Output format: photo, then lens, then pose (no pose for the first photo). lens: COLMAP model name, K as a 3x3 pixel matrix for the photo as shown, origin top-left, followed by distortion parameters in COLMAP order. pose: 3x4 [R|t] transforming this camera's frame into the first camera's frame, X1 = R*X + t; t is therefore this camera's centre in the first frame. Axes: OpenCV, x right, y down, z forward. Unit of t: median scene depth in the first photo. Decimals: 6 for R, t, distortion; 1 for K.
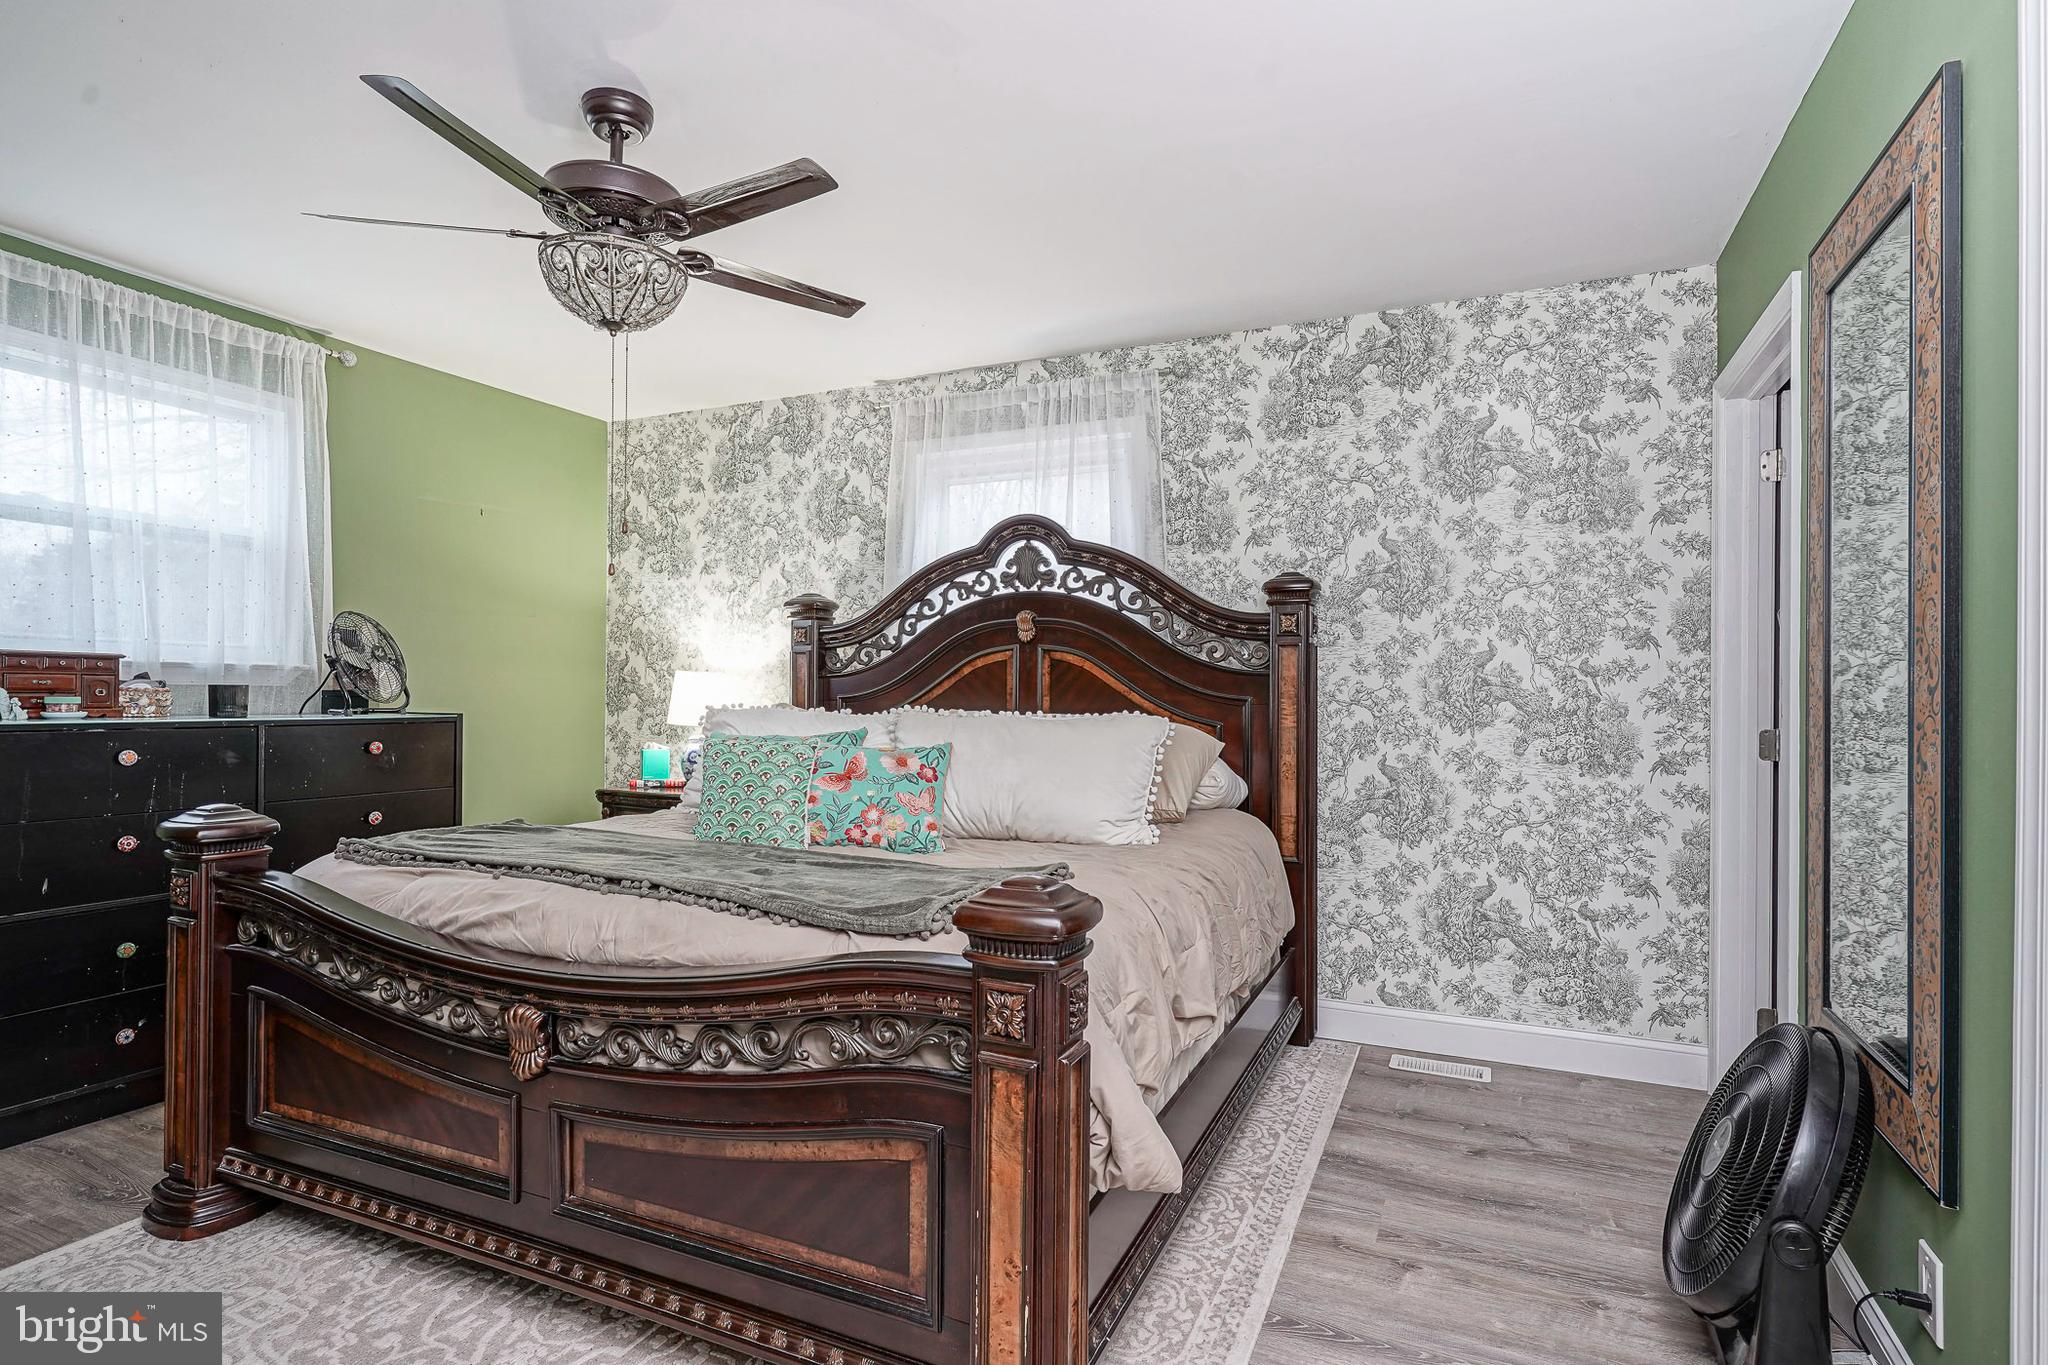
lens RADIAL K [[1046.5, 0, 1028.0], [0, 1046.5, 670.2], [0, 0, 1]] dist [-0.003463, -0.000729]
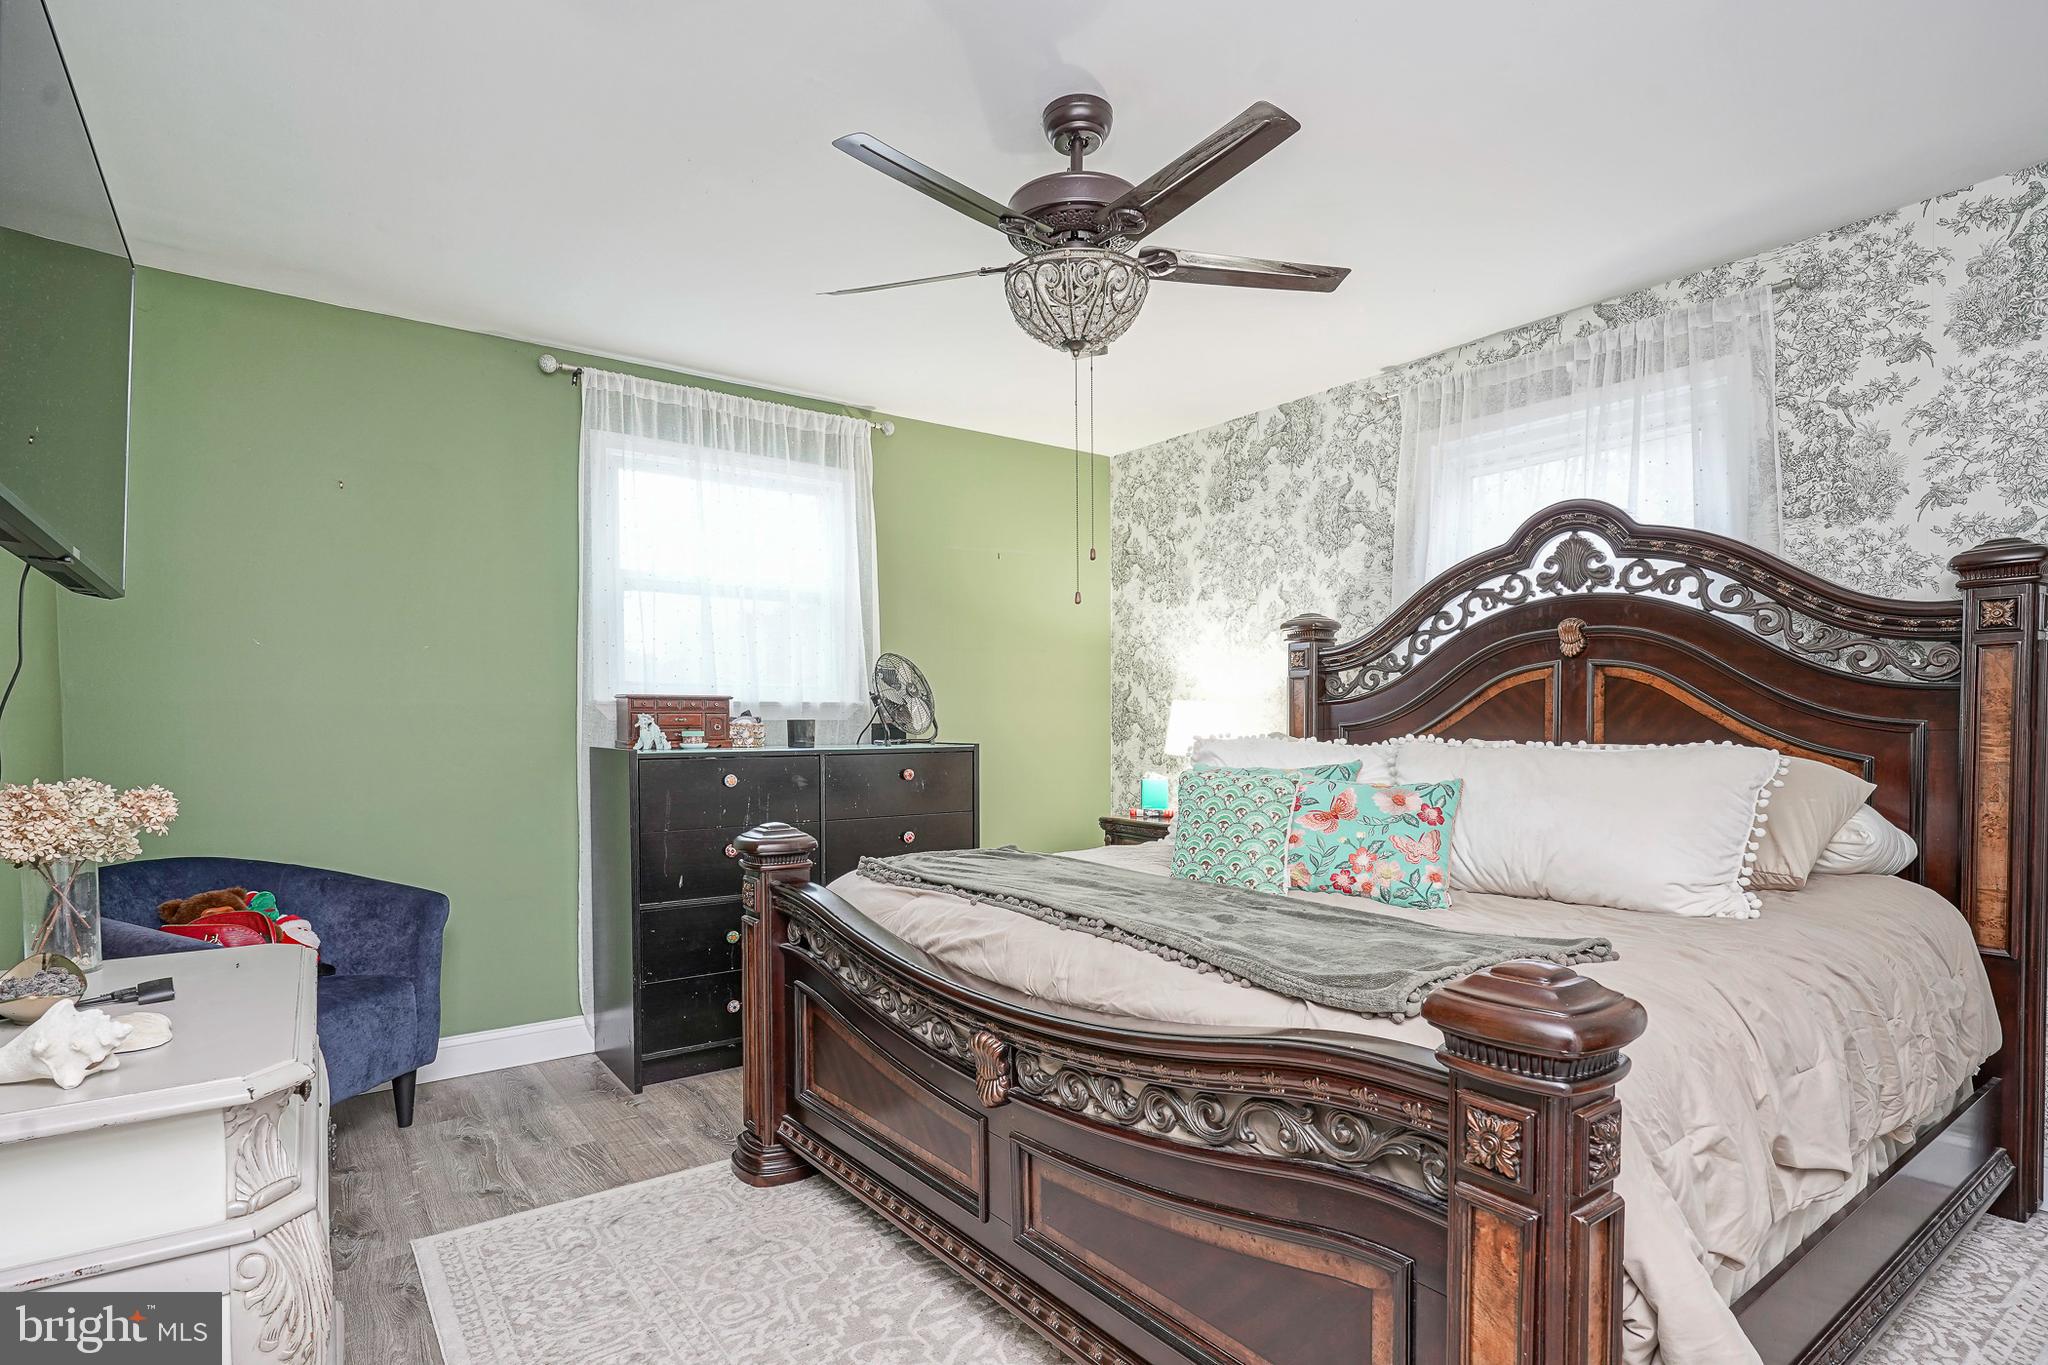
lens RADIAL K [[1038.1, 0, 1018.7], [0, 1038.1, 747.9], [0, 0, 1]] dist [-0.008956, 0.006851]
pose [[0.871420, 0.001902, -0.490534, 0.025948], [0.021808, 0.998854, 0.042614, 0.000996], [0.490052, -0.047832, 0.870380, 0.102079]]
